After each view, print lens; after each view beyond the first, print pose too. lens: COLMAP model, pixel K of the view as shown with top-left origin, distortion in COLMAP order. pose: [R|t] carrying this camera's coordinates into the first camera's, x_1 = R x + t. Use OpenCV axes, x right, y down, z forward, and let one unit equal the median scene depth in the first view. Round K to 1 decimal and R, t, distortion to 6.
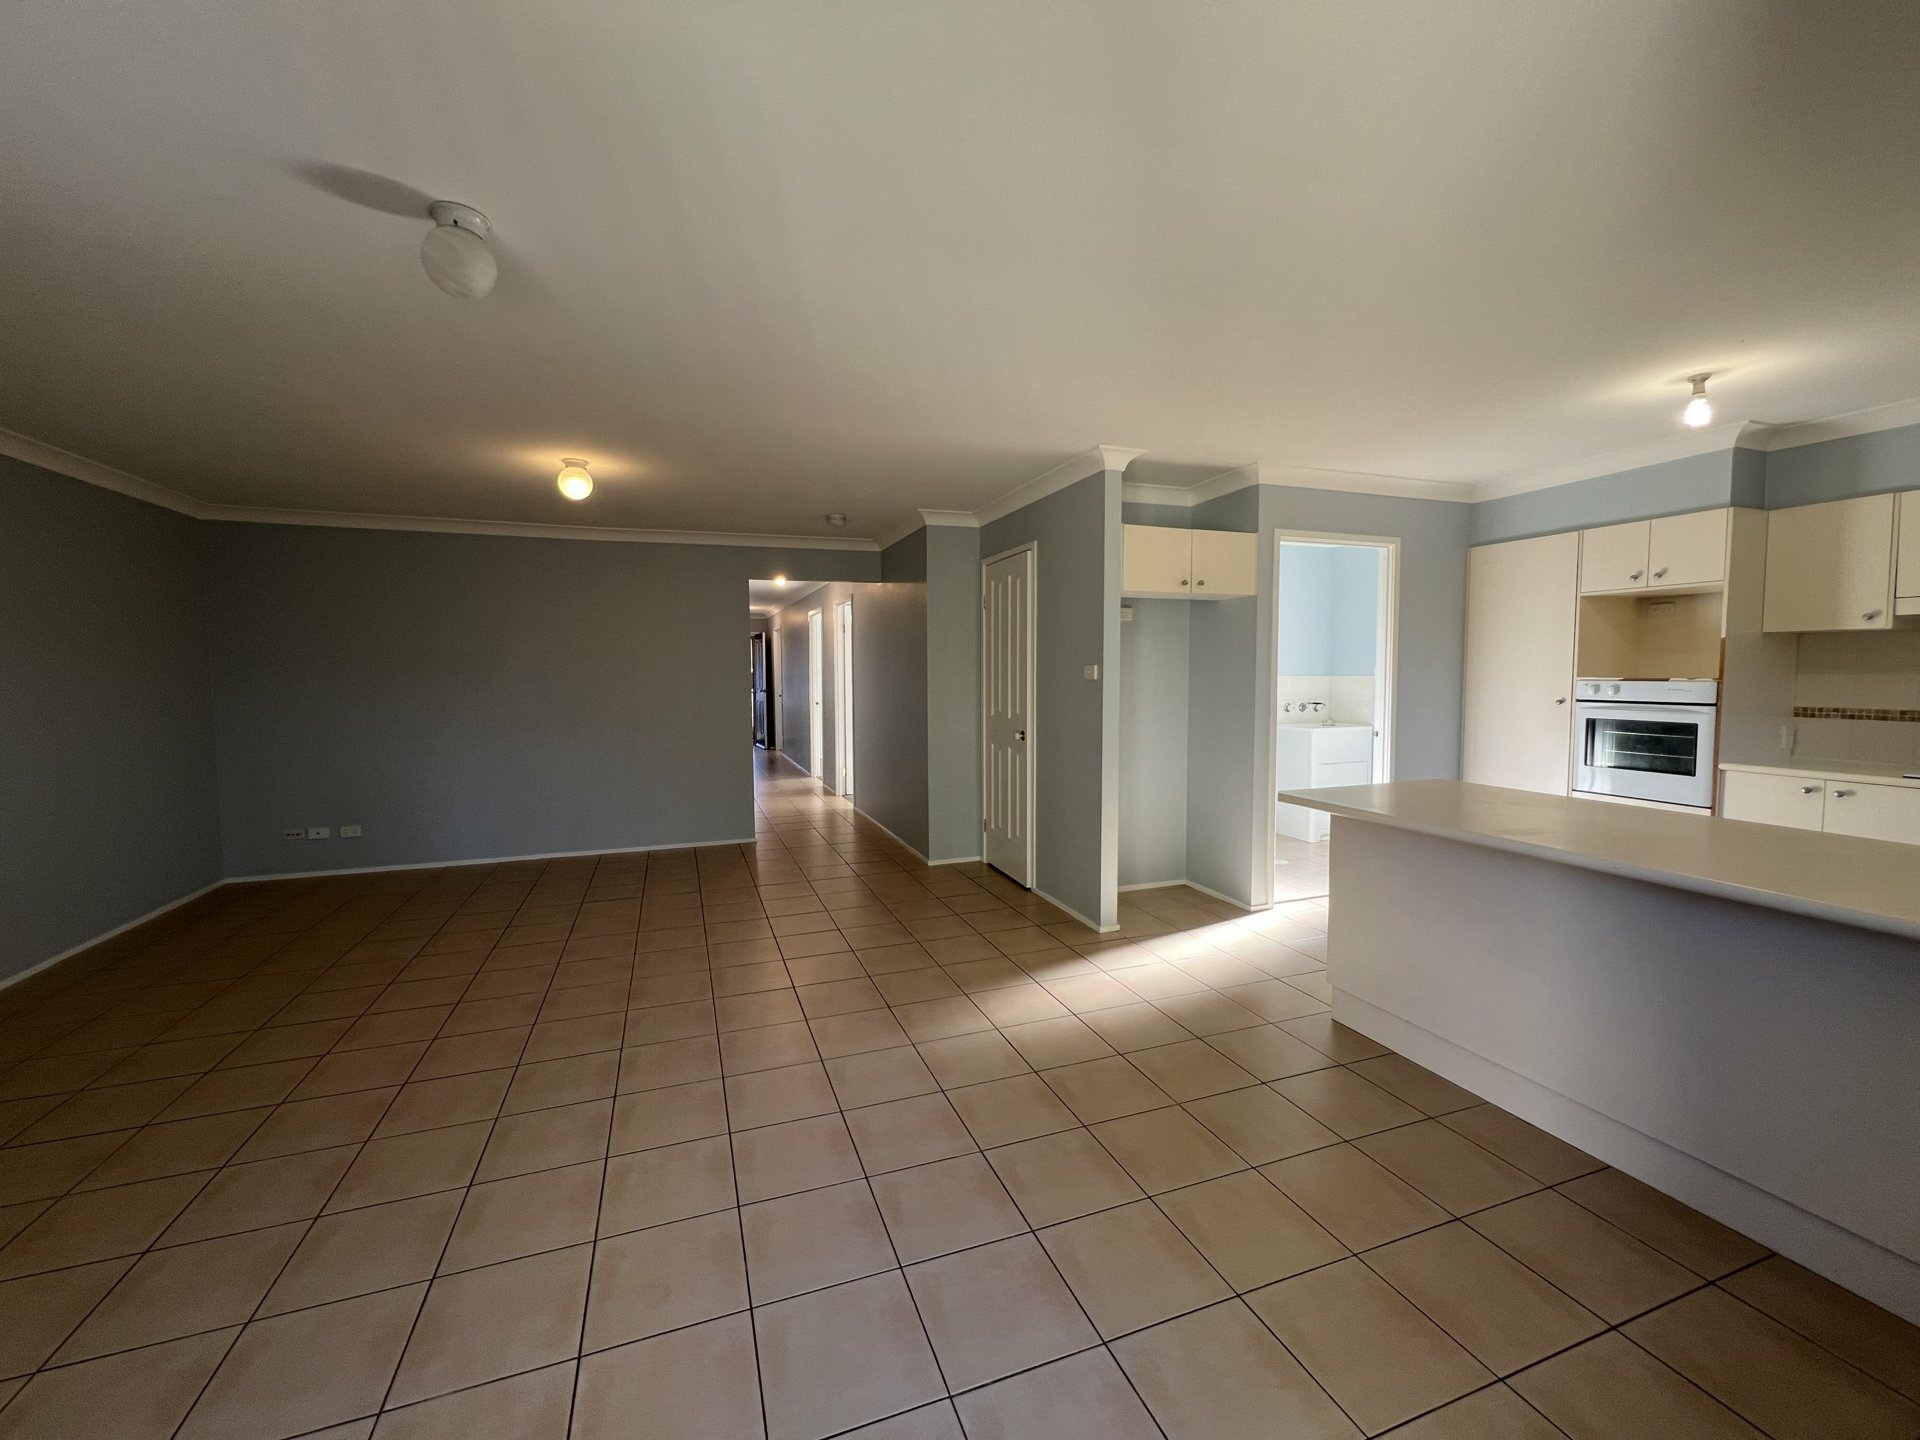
lens RADIAL K [[771.2, 0, 951.4], [0, 771.2, 714.9], [0, 0, 1]] dist [0.001965, -0.000100]
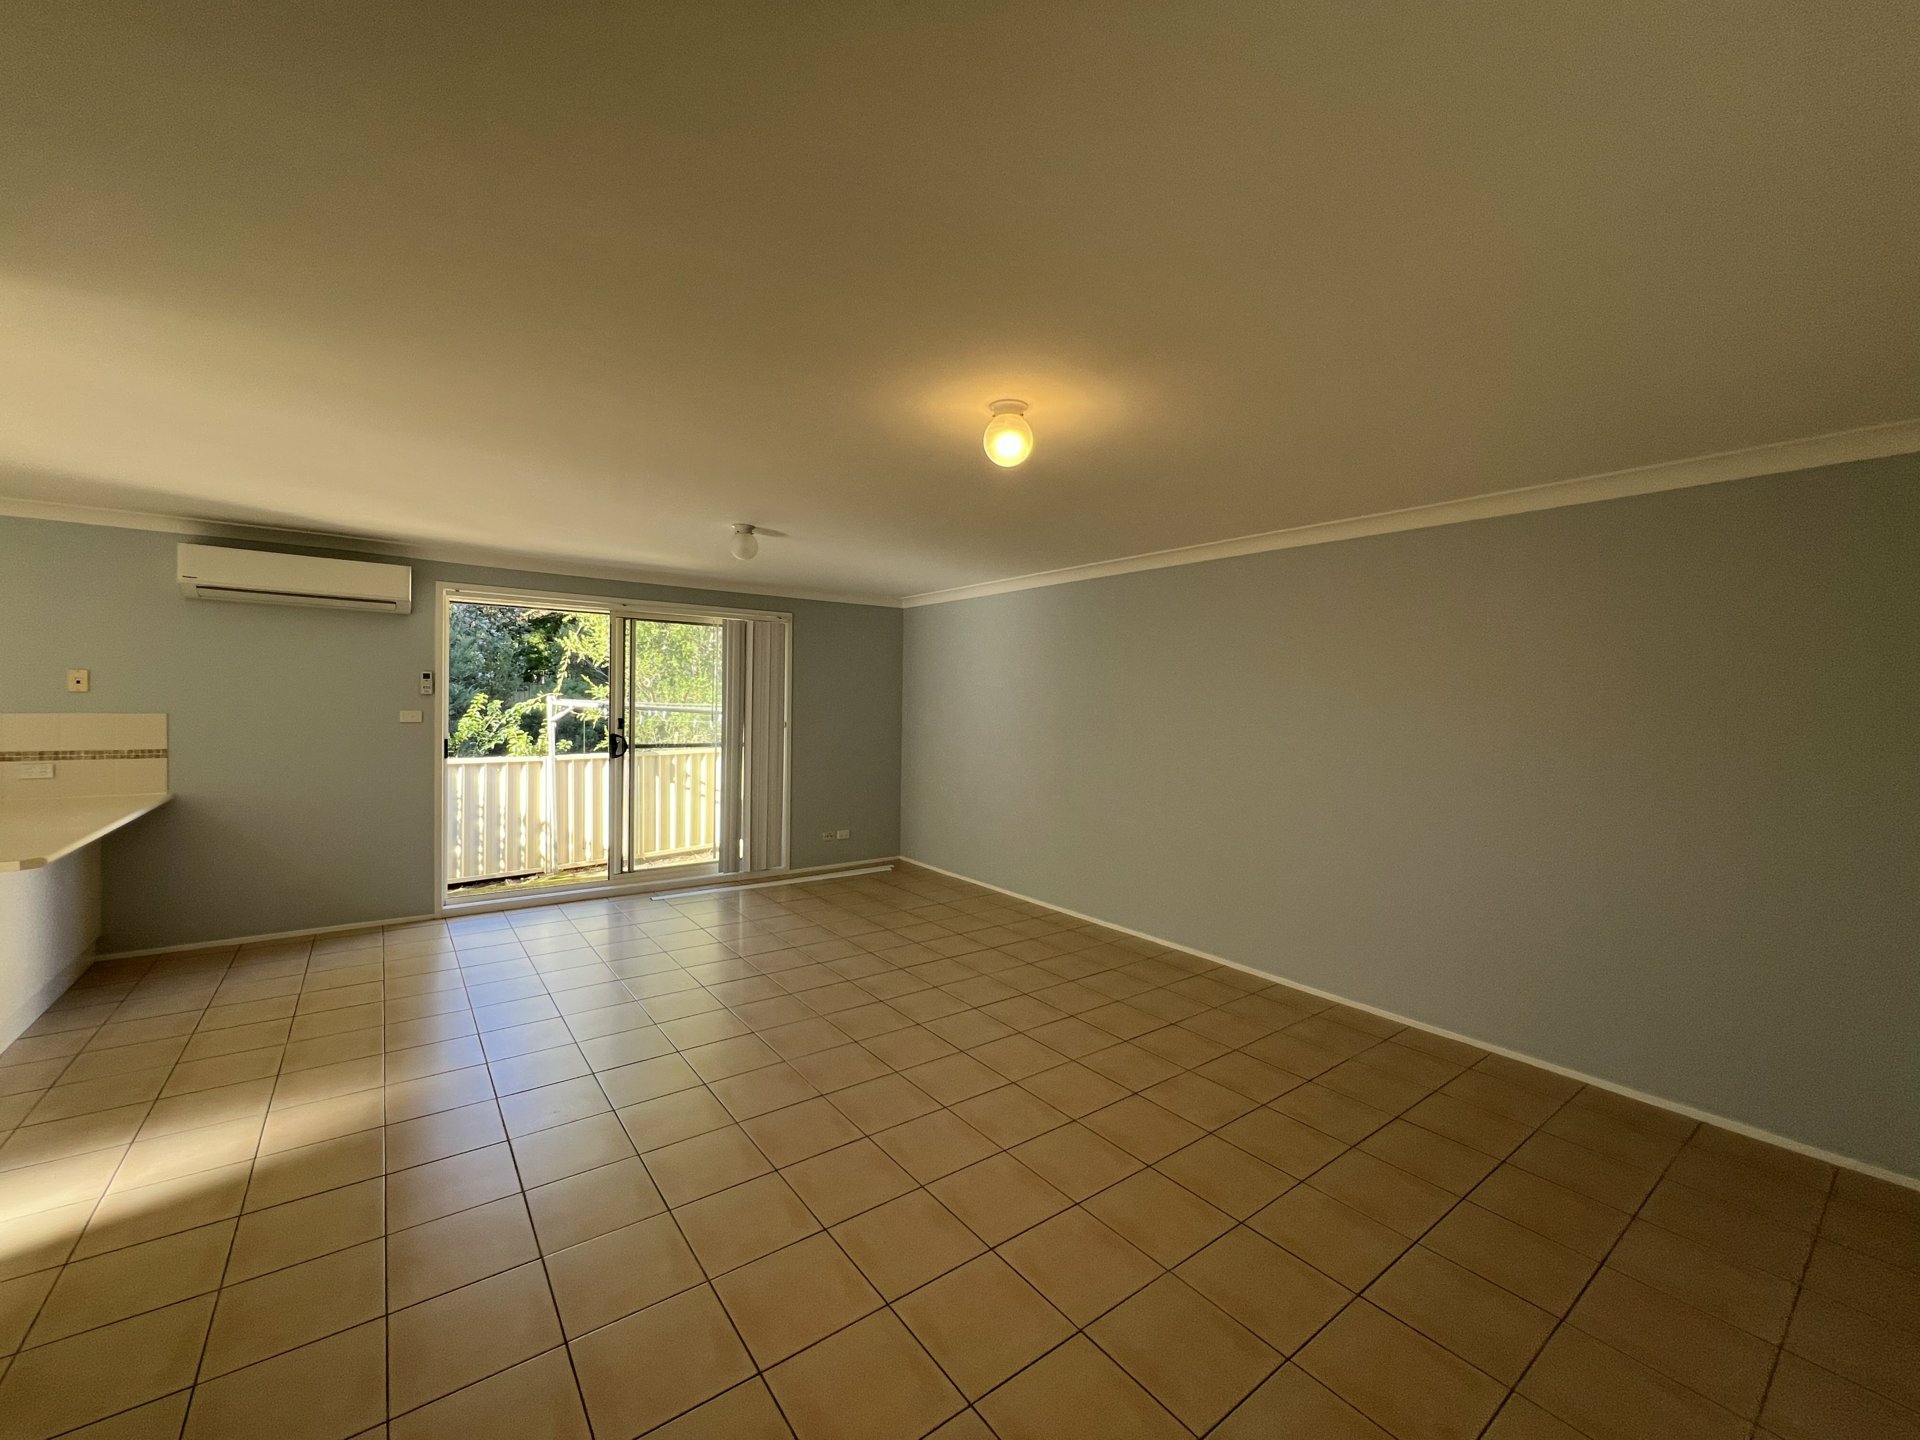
lens RADIAL K [[759.8, 0, 968.8], [0, 759.8, 727.1], [0, 0, 1]] dist [0.001250, 0.000463]
pose [[-0.954630, -0.002180, -0.297788, -0.275233], [-0.030210, 0.995523, 0.089557, -0.124180], [0.296259, 0.094490, -0.950422, 1.559795]]
